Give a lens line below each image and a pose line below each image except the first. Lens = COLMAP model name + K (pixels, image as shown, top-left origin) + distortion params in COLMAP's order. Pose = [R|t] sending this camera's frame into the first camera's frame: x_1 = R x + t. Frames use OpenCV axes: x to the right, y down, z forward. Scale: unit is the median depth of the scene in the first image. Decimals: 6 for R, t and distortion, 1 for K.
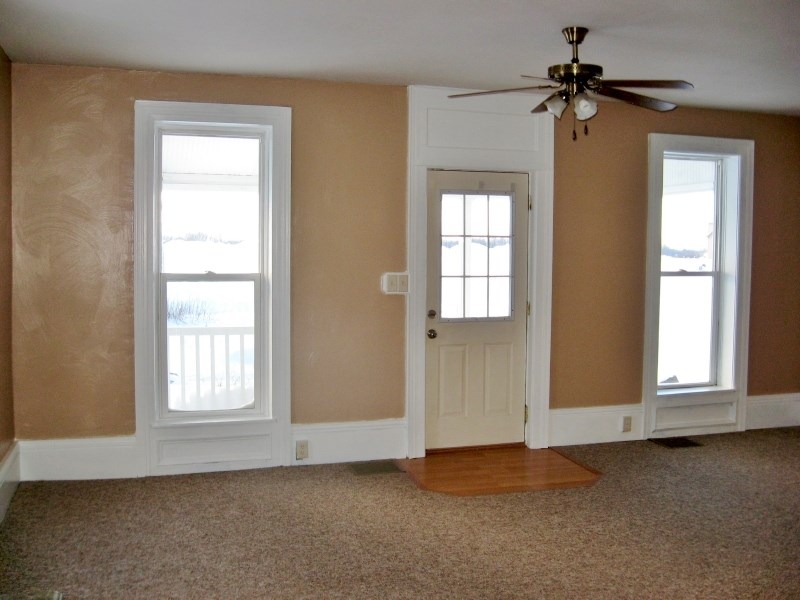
lens RADIAL K [[840.9, 0, 400.1], [0, 840.9, 299.5], [0, 0, 1]] dist [-0.103595, 0.000000]
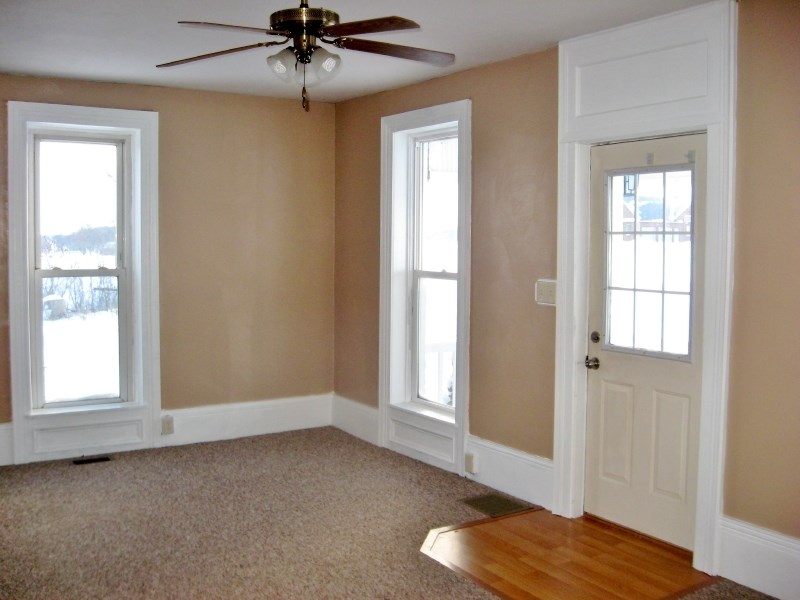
lens RADIAL K [[840.9, 0, 397.1], [0, 840.9, 300.0], [0, 0, 1]] dist [-0.103595, 0.000000]
pose [[0.266221, 0.066966, -0.961583, 0.709367], [-0.064769, 0.996572, 0.051471, -0.042789], [0.961734, 0.048578, 0.269645, 0.626395]]
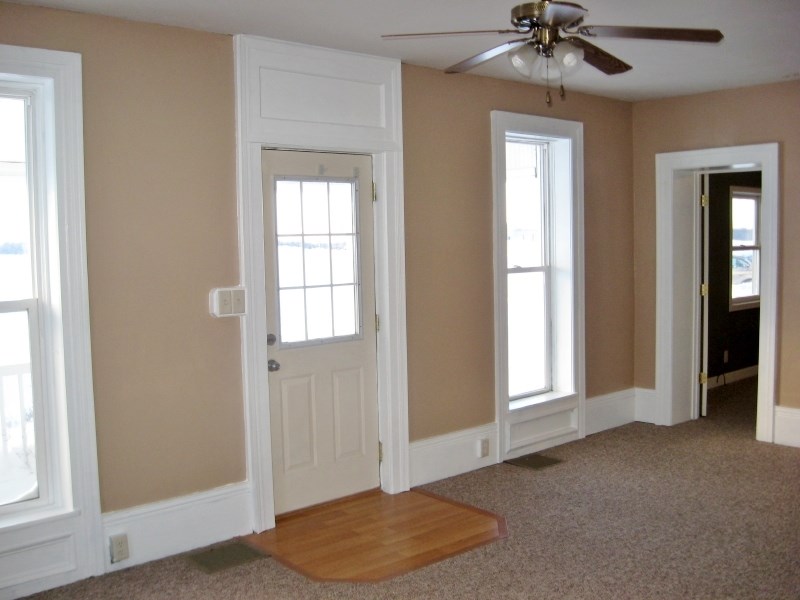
lens RADIAL K [[840.9, 0, 404.1], [0, 840.9, 299.6], [0, 0, 1]] dist [-0.103595, 0.000000]
pose [[0.905920, -0.057847, 0.419480, -0.168853], [0.056382, 0.998283, 0.015901, -0.023632], [-0.419679, 0.009246, 0.907625, 0.262353]]
